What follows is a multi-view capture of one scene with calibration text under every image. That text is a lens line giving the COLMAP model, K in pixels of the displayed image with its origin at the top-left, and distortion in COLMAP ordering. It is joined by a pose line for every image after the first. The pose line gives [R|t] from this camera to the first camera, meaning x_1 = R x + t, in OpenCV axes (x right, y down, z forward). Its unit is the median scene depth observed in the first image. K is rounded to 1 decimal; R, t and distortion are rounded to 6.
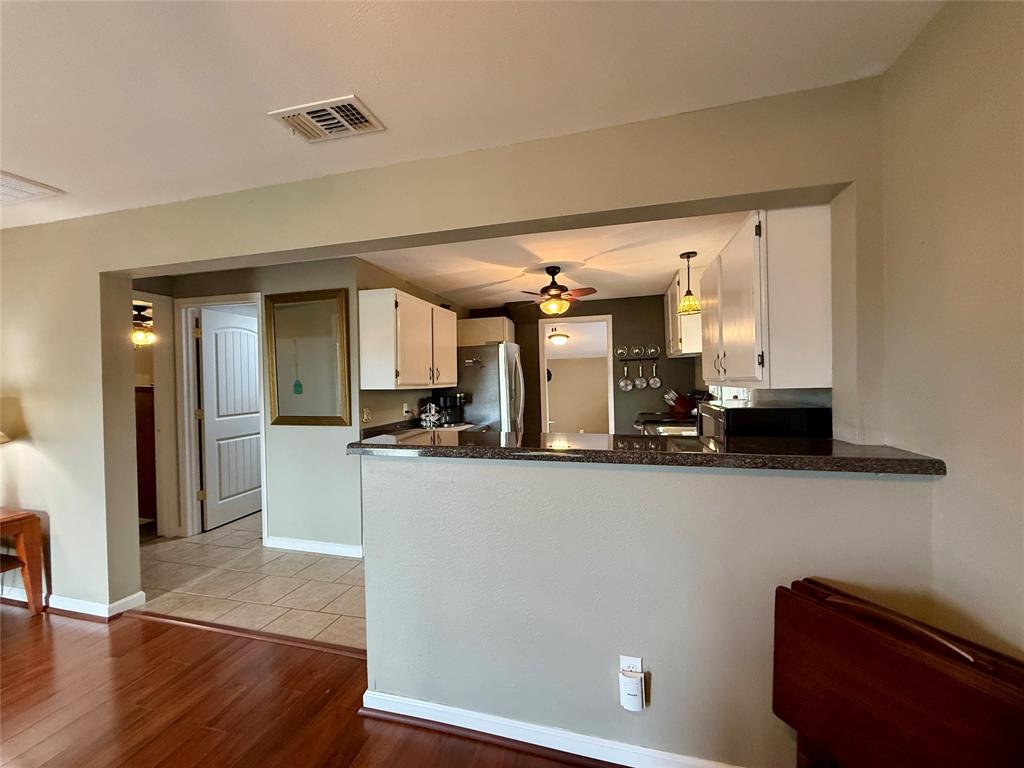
lens RADIAL K [[409.2, 0, 509.7], [0, 409.2, 385.1], [0, 0, 1]] dist [0.001438, 0.000148]
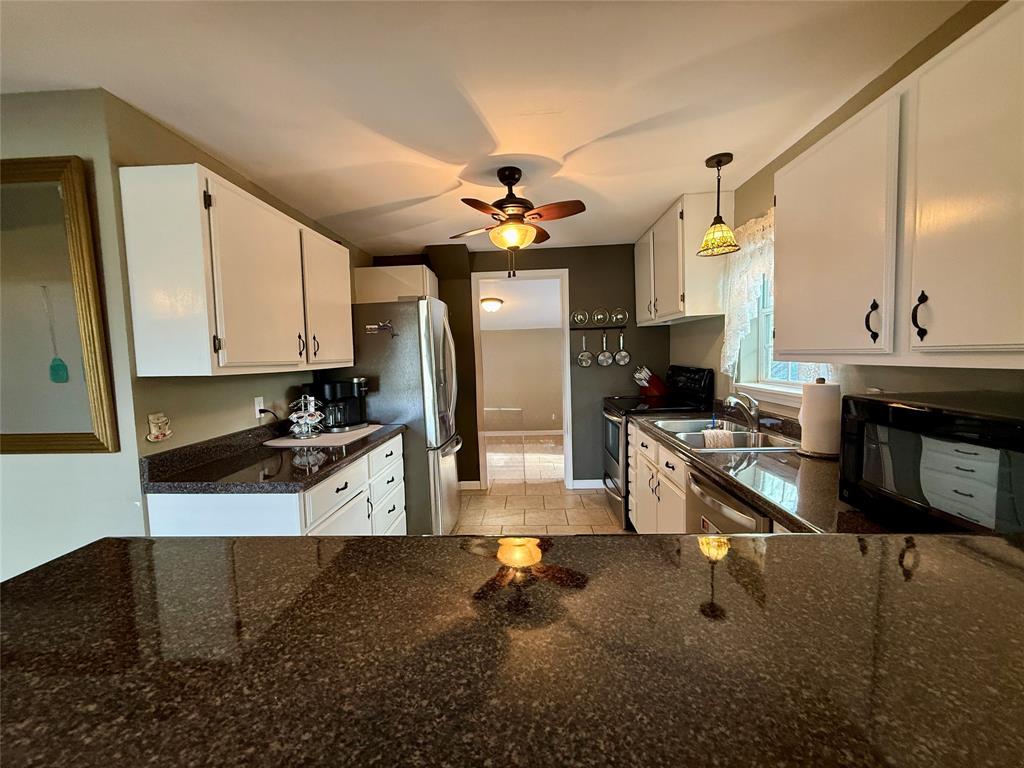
lens RADIAL K [[409.2, 0, 509.7], [0, 409.2, 385.1], [0, 0, 1]] dist [0.001438, 0.000148]
pose [[0.977818, -0.022000, 0.208296, -0.025569], [0.009897, 0.998211, 0.058967, -0.003045], [-0.209220, -0.055597, 0.976287, 0.347809]]
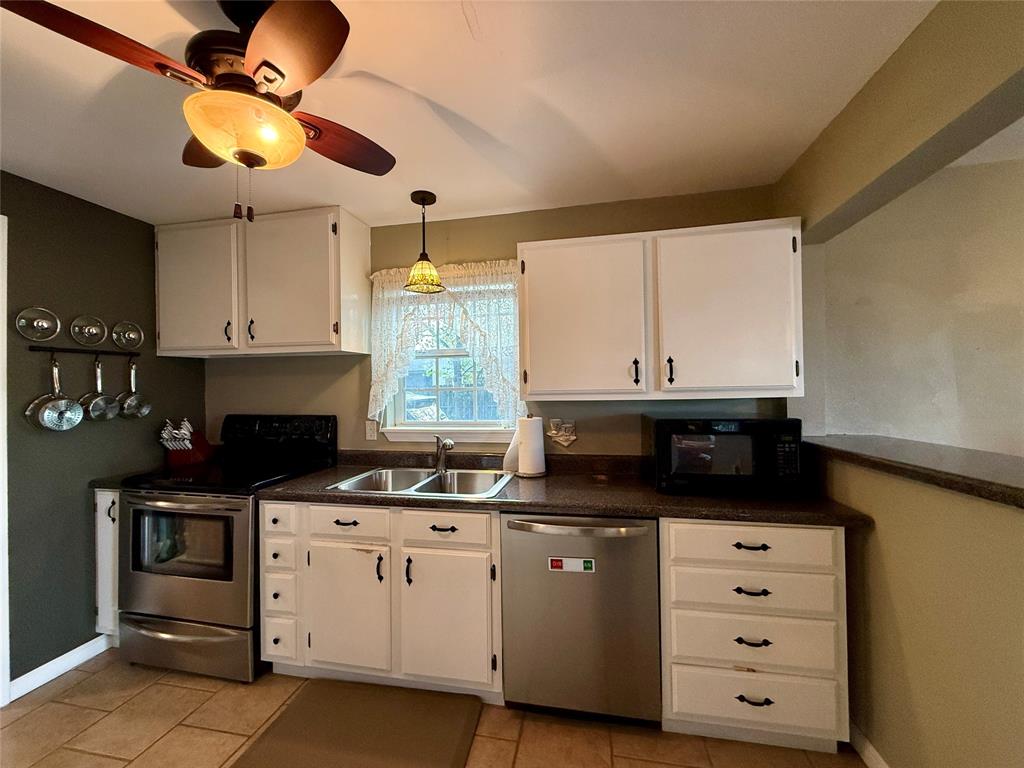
lens RADIAL K [[409.2, 0, 509.7], [0, 409.2, 385.1], [0, 0, 1]] dist [0.001438, 0.000148]
pose [[-0.061036, 0.032003, 0.997622, -0.161894], [0.029579, 0.999105, -0.030241, -0.003960], [-0.997697, 0.027663, -0.061928, 0.763520]]
